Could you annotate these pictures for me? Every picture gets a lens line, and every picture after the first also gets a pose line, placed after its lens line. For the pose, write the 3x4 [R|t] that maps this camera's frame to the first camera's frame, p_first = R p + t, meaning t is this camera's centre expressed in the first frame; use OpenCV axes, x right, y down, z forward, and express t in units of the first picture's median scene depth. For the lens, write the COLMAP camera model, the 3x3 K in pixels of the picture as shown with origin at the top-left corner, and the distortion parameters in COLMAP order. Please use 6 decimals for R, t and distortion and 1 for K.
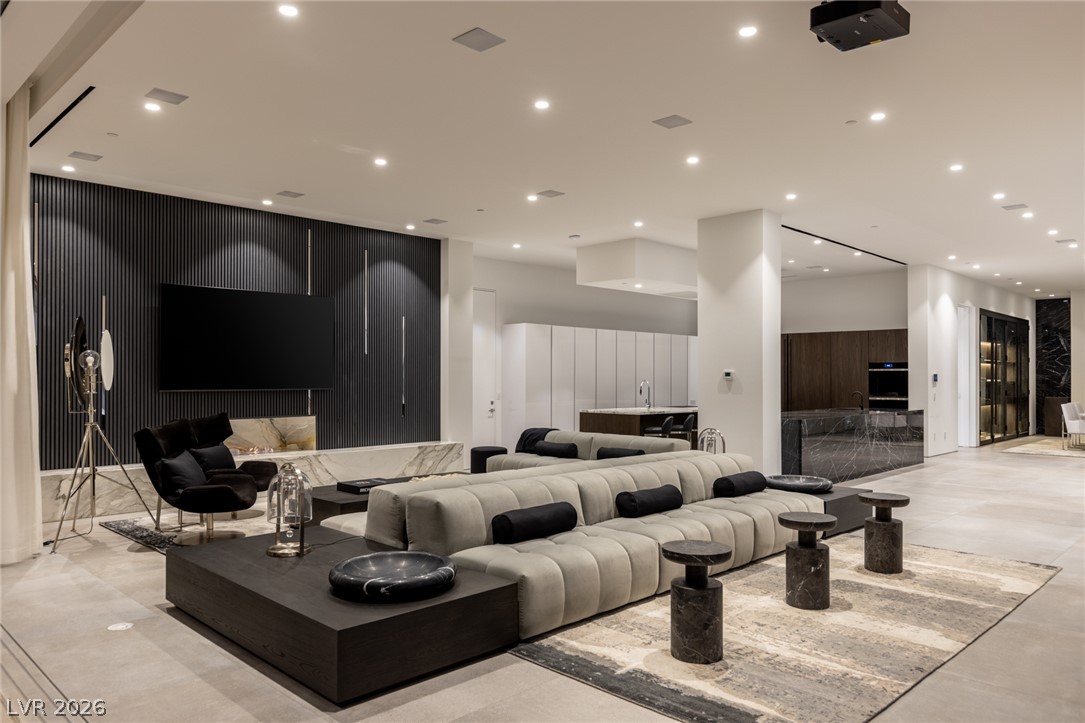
lens RADIAL K [[754.5, 0, 558.6], [0, 754.5, 373.9], [0, 0, 1]] dist [0.011191, 0.001848]
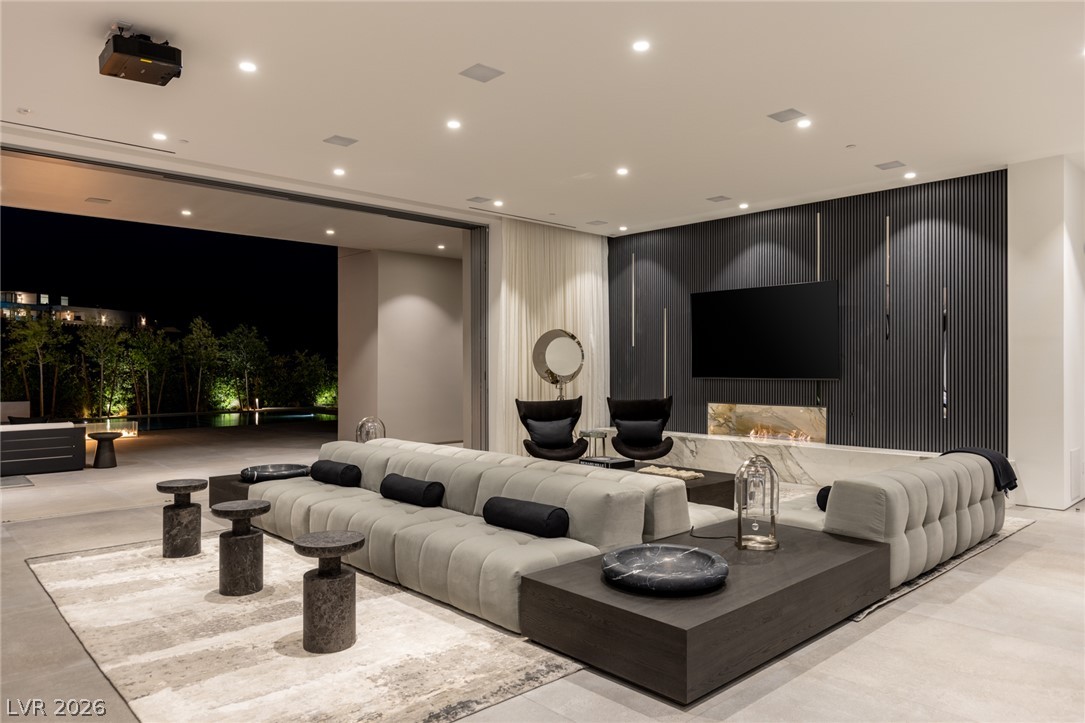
lens RADIAL K [[725.8, 0, 541.7], [0, 725.8, 366.4], [0, 0, 1]] dist [0.004806, -0.000692]
pose [[-0.054678, -0.001775, -0.998502, 0.618315], [0.006102, 0.999979, -0.002111, 0.003425], [0.998485, -0.006208, -0.054666, 0.701728]]
